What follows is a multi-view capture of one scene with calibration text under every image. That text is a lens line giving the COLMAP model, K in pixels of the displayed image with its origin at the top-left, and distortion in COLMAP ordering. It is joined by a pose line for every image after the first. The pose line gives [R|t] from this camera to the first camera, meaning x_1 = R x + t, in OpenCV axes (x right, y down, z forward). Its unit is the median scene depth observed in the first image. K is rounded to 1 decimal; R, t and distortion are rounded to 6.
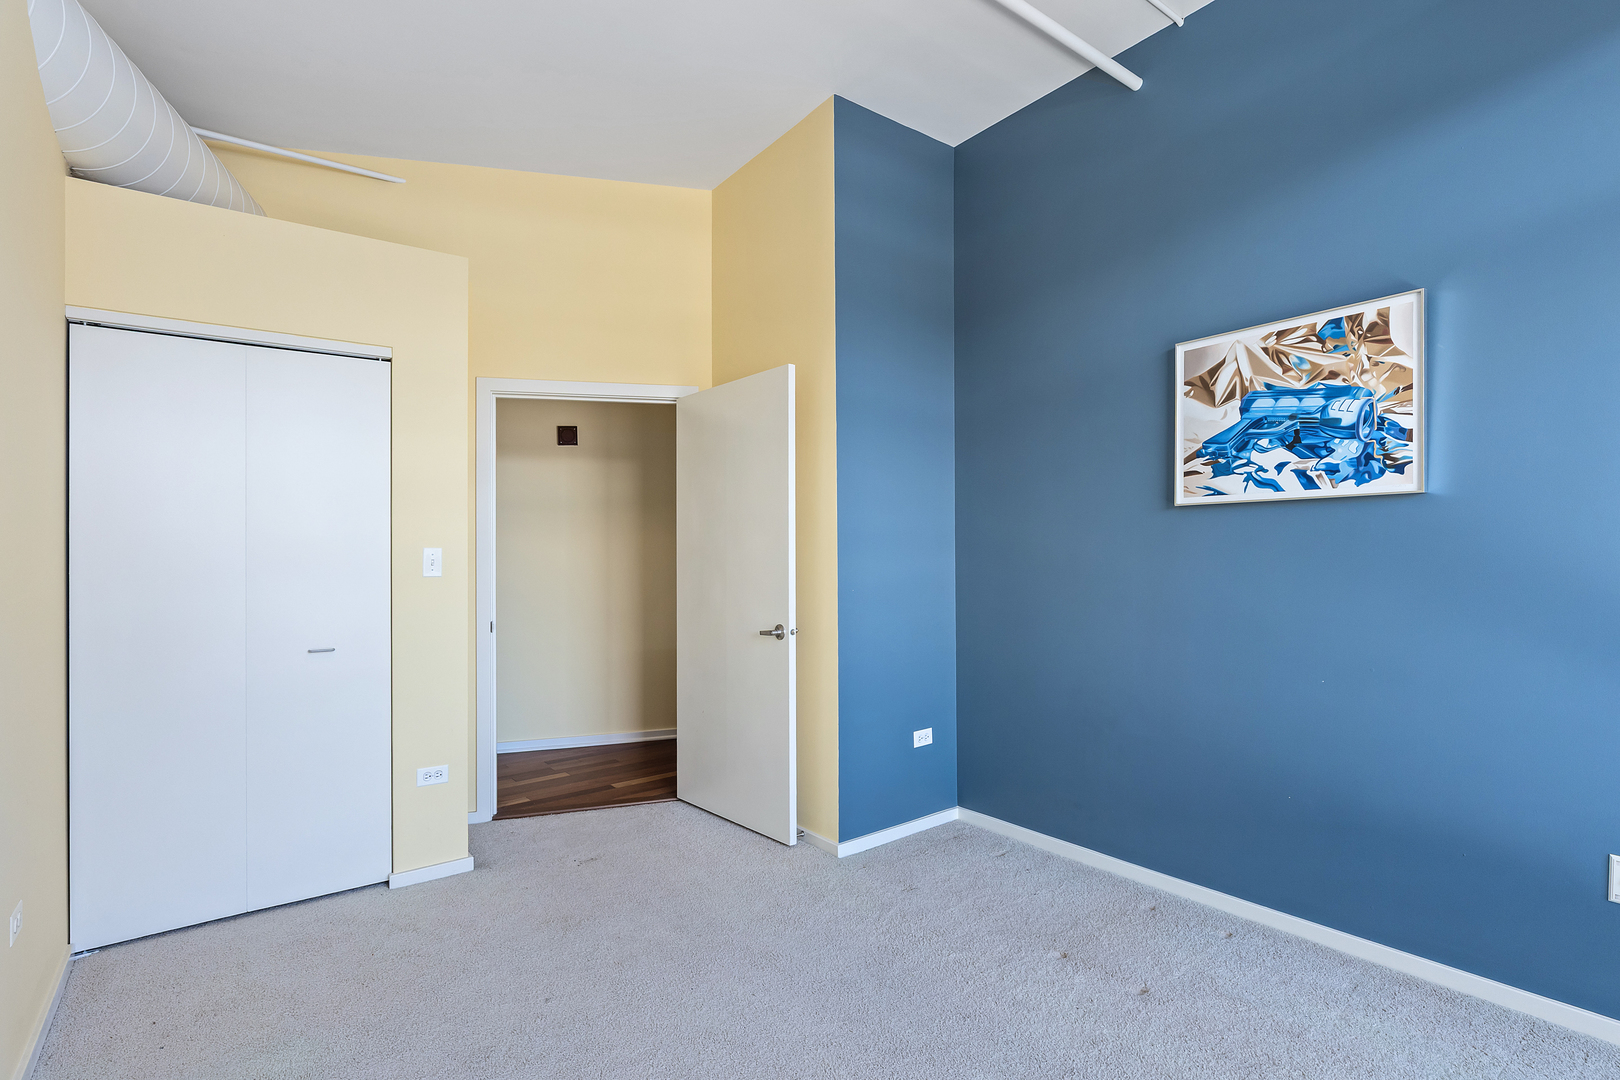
lens RADIAL K [[810.7, 0, 809.8], [0, 810.7, 549.4], [0, 0, 1]] dist [-0.002820, 0.000666]
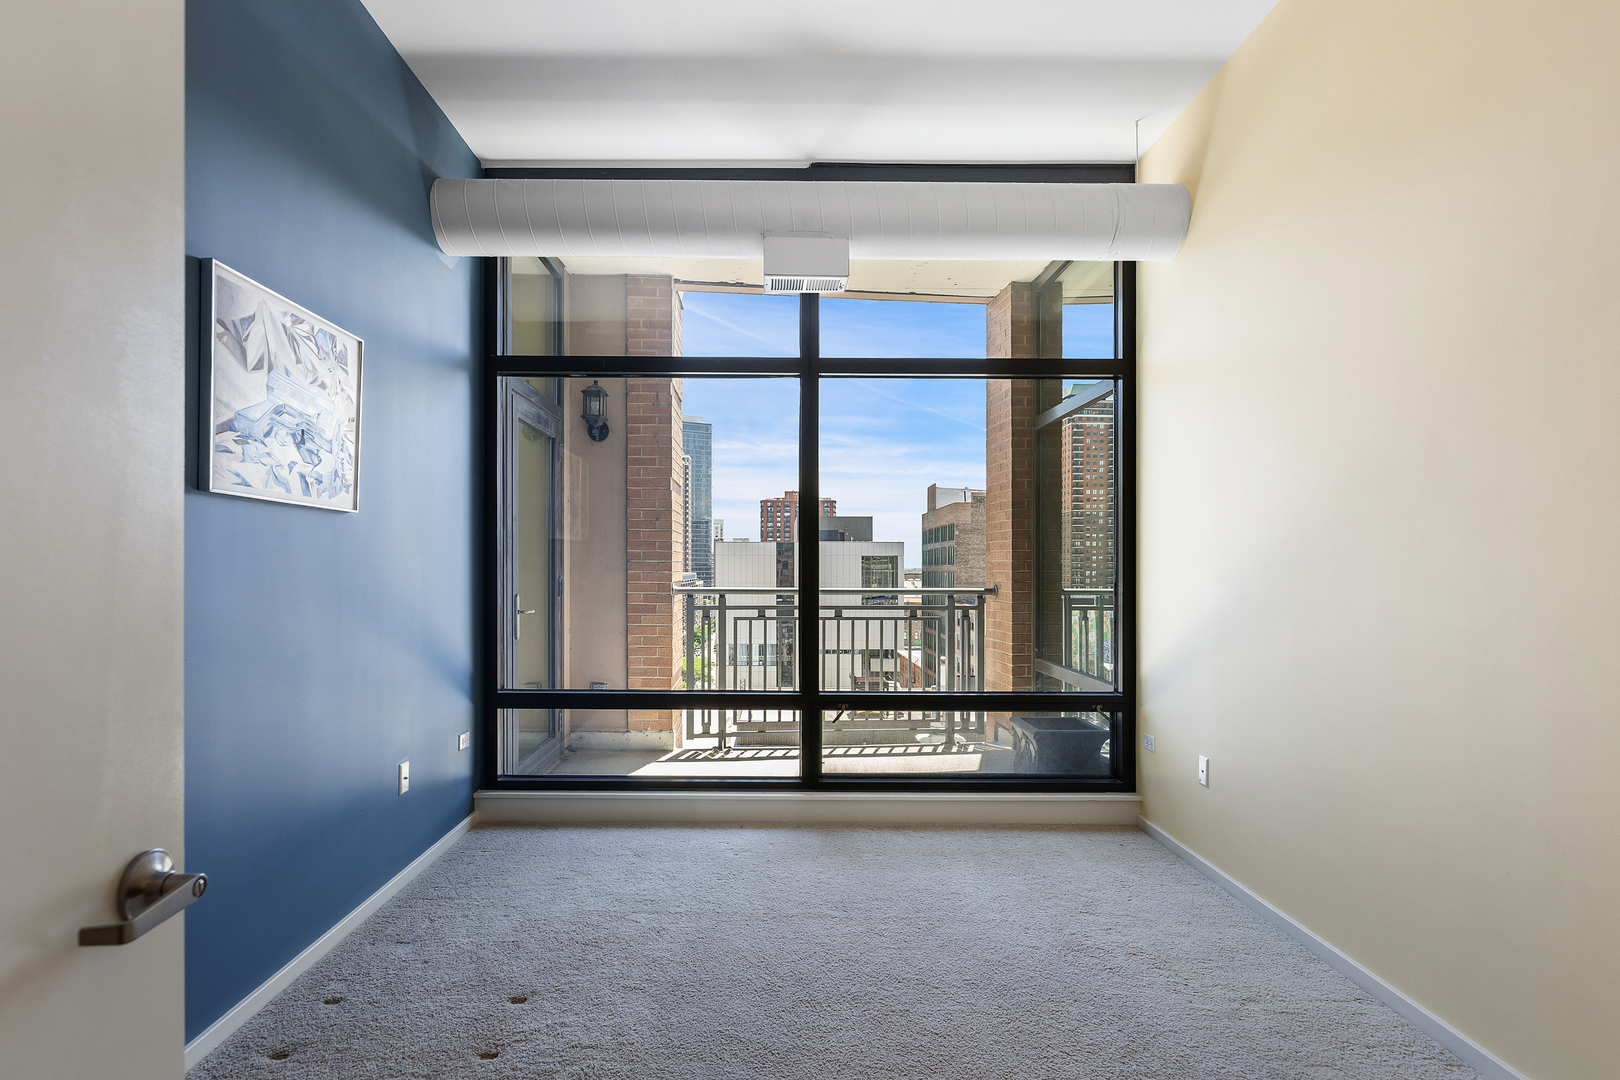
lens RADIAL K [[848.9, 0, 802.0], [0, 848.9, 550.2], [0, 0, 1]] dist [0.001433, 0.000049]
pose [[-0.840406, 0.014539, 0.541763, -0.395242], [0.000145, 0.999646, -0.026603, 0.015445], [-0.541958, -0.022279, -0.840110, 1.481821]]
